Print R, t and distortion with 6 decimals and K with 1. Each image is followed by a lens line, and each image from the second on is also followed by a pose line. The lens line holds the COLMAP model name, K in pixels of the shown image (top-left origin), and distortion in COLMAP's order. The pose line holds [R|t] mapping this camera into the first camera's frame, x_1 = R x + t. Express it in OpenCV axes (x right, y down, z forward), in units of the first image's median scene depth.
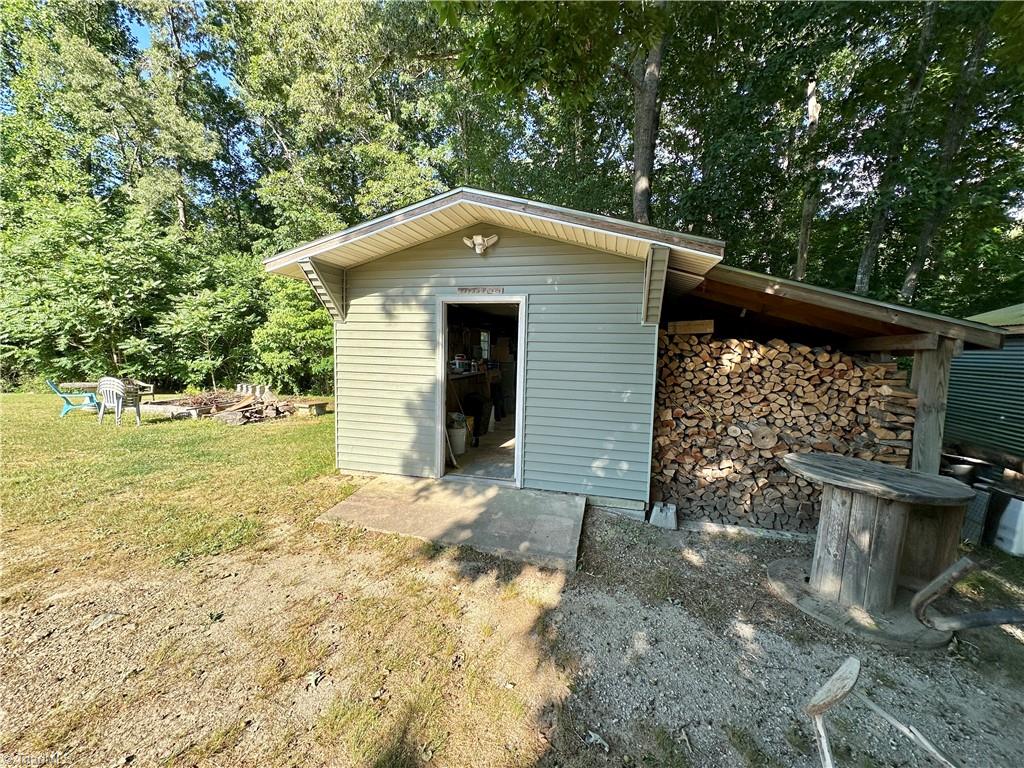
lens RADIAL K [[410.4, 0, 512.0], [0, 410.4, 384.0], [0, 0, 1]] dist [-0.001300, 0.011719]
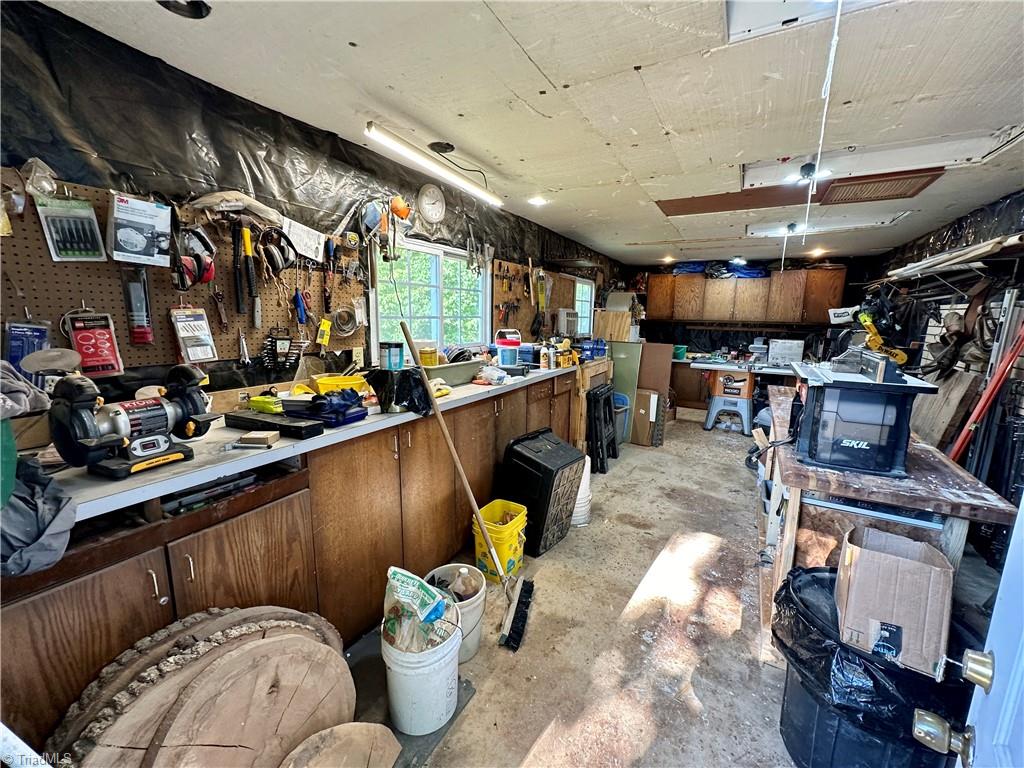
lens RADIAL K [[410.4, 0, 512.0], [0, 410.4, 384.0], [0, 0, 1]] dist [-0.001300, 0.011719]
pose [[0.963279, 0.044741, -0.264748, -0.025989], [-0.022133, 0.995895, 0.087771, -0.098281], [0.267588, -0.078688, 0.960315, 1.088193]]
